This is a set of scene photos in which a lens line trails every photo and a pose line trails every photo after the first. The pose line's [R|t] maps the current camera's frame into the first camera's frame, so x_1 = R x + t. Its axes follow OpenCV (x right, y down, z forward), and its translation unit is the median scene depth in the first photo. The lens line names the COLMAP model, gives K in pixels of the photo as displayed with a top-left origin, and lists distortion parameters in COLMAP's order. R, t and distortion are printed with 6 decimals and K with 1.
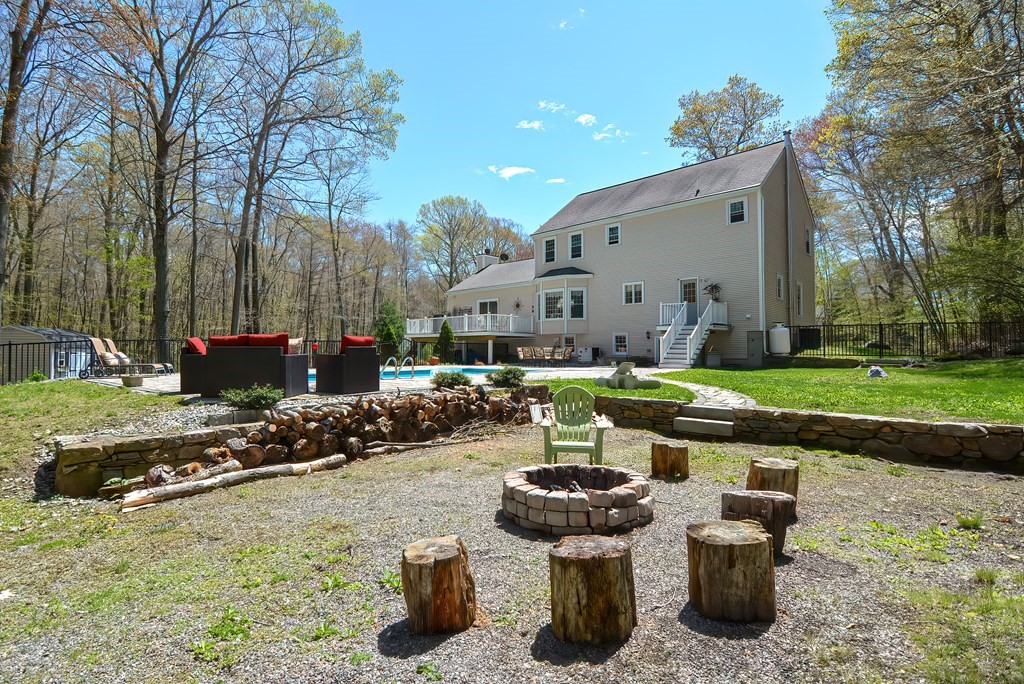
lens RADIAL K [[502.7, 0, 511.0], [0, 502.7, 334.1], [0, 0, 1]] dist [-0.003599, -0.001374]
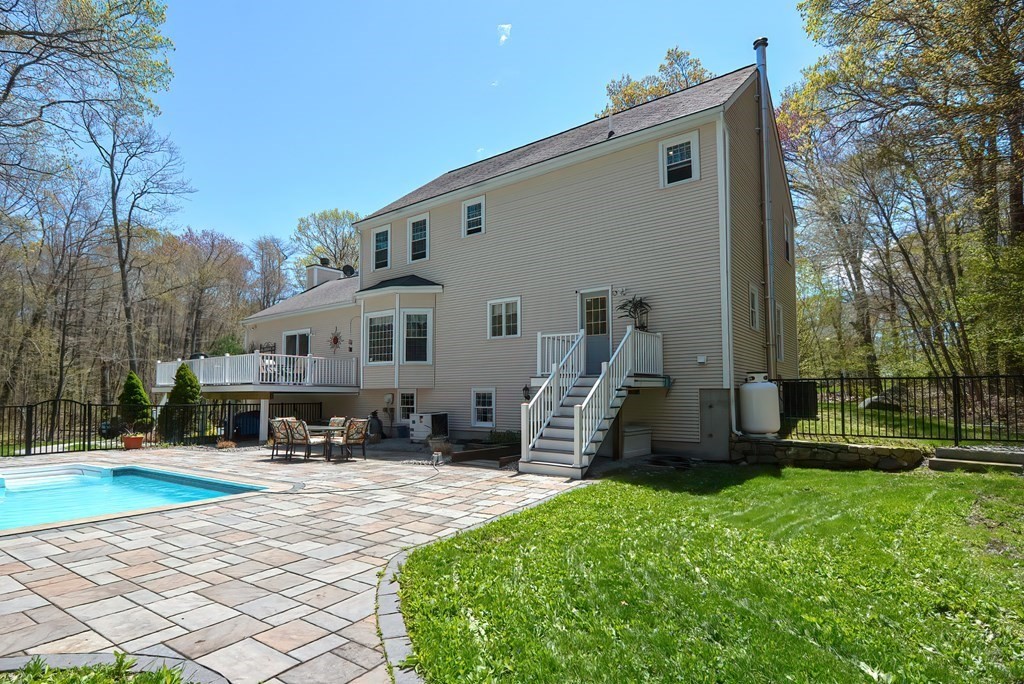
lens RADIAL K [[523.4, 0, 512.1], [0, 523.4, 361.8], [0, 0, 1]] dist [-0.000817, -0.000334]
pose [[0.993447, 0.006920, 0.114081, 0.179578], [-0.003215, 0.999462, -0.032631, -0.012520], [-0.114246, 0.032050, 0.992935, 0.402473]]
